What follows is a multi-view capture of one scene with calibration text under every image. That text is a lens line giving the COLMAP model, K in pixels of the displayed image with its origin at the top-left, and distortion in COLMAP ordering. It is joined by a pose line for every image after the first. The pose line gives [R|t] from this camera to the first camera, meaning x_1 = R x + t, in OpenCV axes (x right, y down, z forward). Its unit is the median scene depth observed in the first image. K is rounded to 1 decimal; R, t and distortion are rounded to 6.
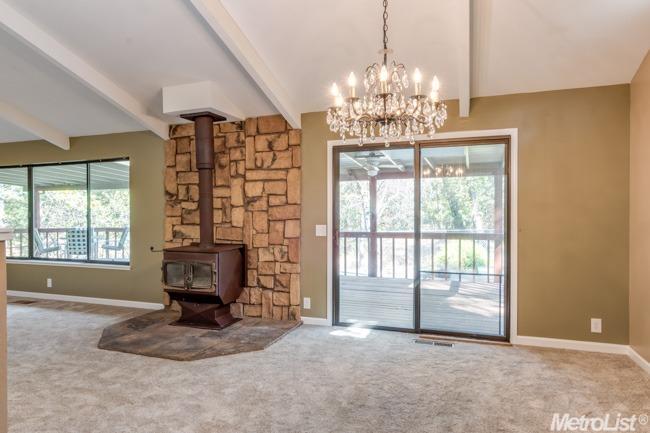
lens RADIAL K [[439.9, 0, 325.0], [0, 439.9, 218.1], [0, 0, 1]] dist [-0.017879, -0.003267]
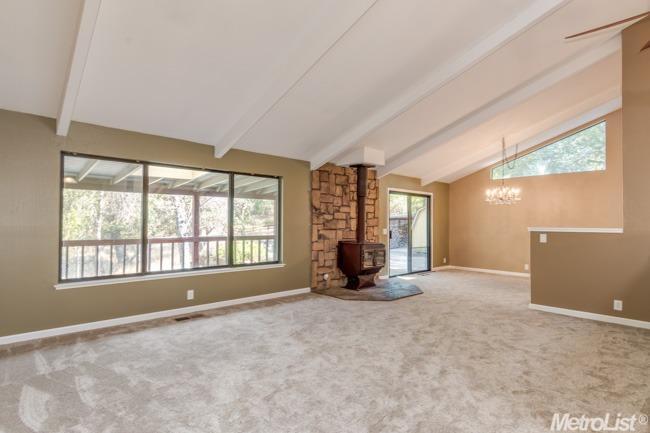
lens RADIAL K [[359.7, 0, 326.3], [0, 359.7, 217.1], [0, 0, 1]] dist [-0.002703, 0.000808]
pose [[0.419729, 0.022389, 0.907373, -1.398067], [0.002515, 0.999663, -0.025830, 0.003808], [-0.907646, 0.013124, 0.419532, 0.479478]]
